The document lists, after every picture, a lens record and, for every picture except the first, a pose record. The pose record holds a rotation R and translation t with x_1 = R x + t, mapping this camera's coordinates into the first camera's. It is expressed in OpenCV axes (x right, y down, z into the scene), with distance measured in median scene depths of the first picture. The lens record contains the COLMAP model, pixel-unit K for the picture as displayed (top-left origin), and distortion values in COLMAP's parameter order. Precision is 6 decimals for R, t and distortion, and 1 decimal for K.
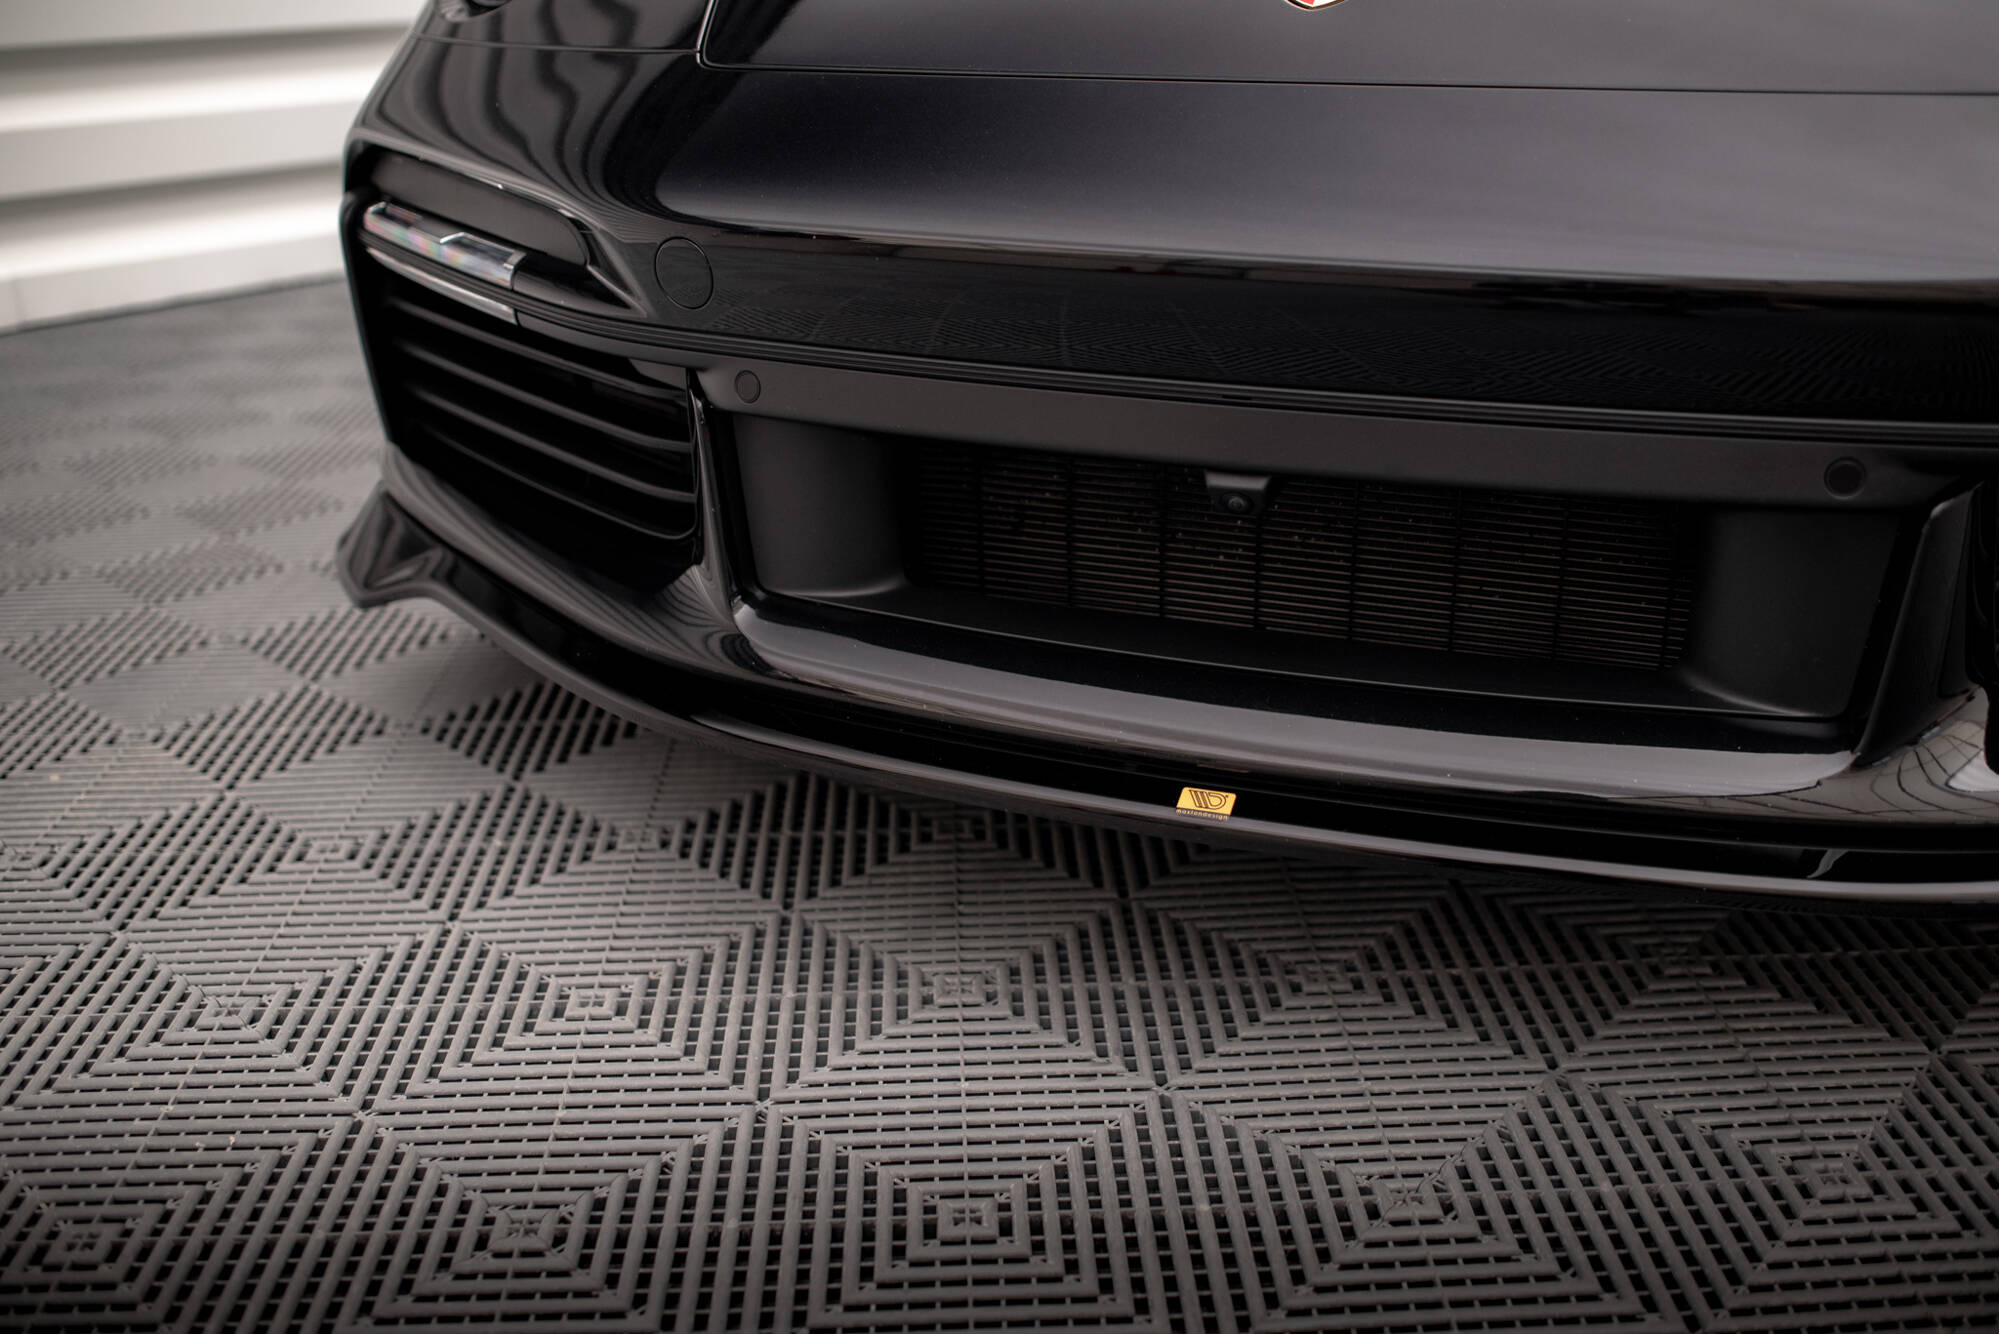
lens RADIAL K [[1968.6, 0, 992.6], [0, 1968.6, 676.3], [0, 0, 1]] dist [-0.074203, 0.000000]
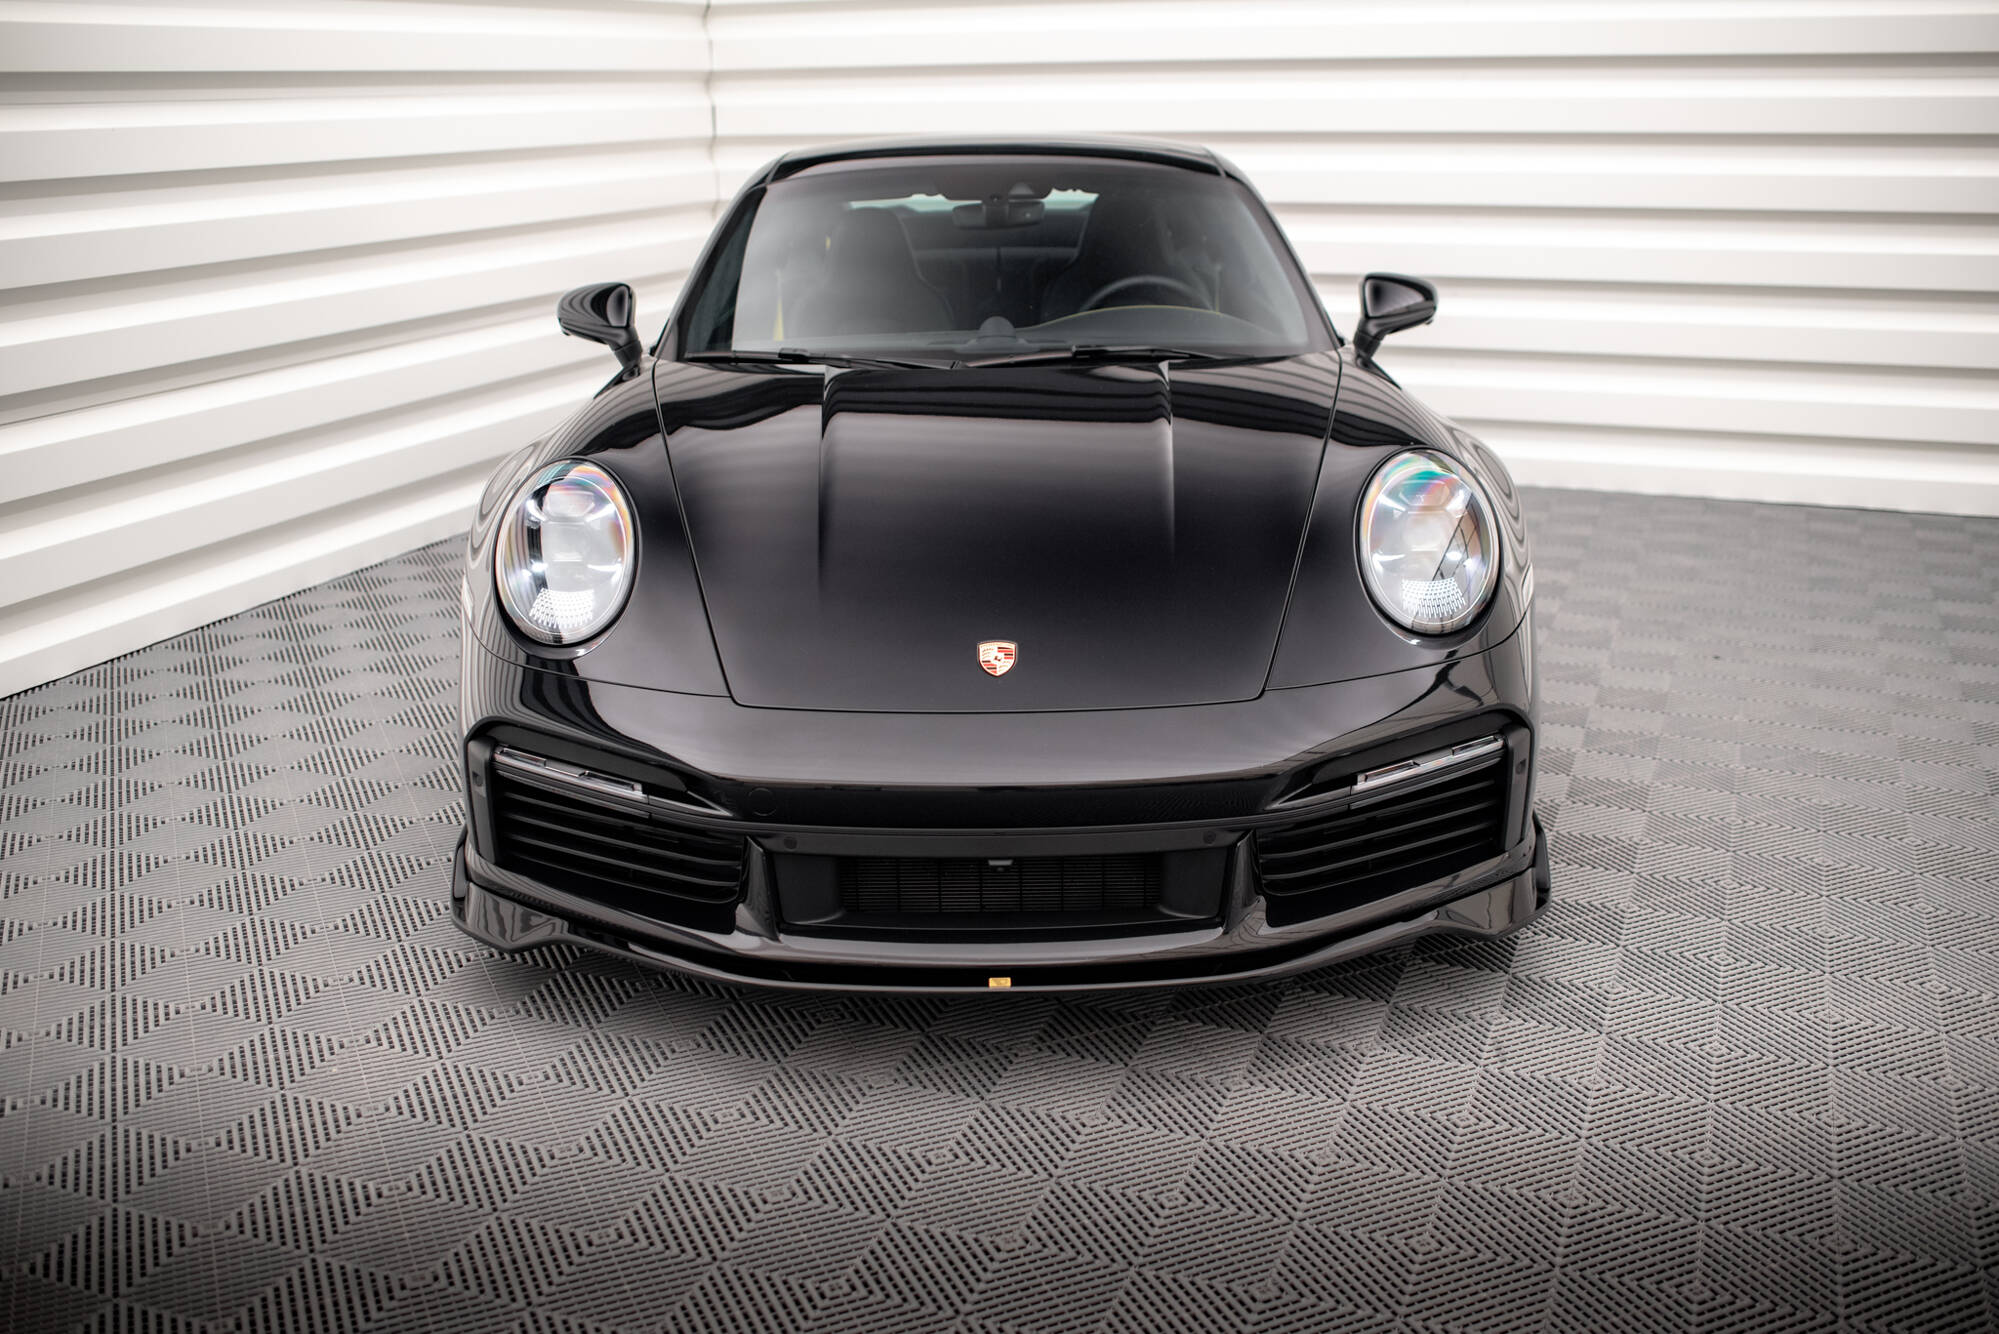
lens RADIAL K [[1968.6, 0, 997.5], [0, 1968.6, 661.6], [0, 0, 1]] dist [-0.074203, 0.000000]
pose [[0.930491, -0.100968, 0.352125, -0.648029], [0.134236, 0.988380, -0.071313, -0.144469], [-0.340833, 0.113624, 0.933232, -1.252315]]
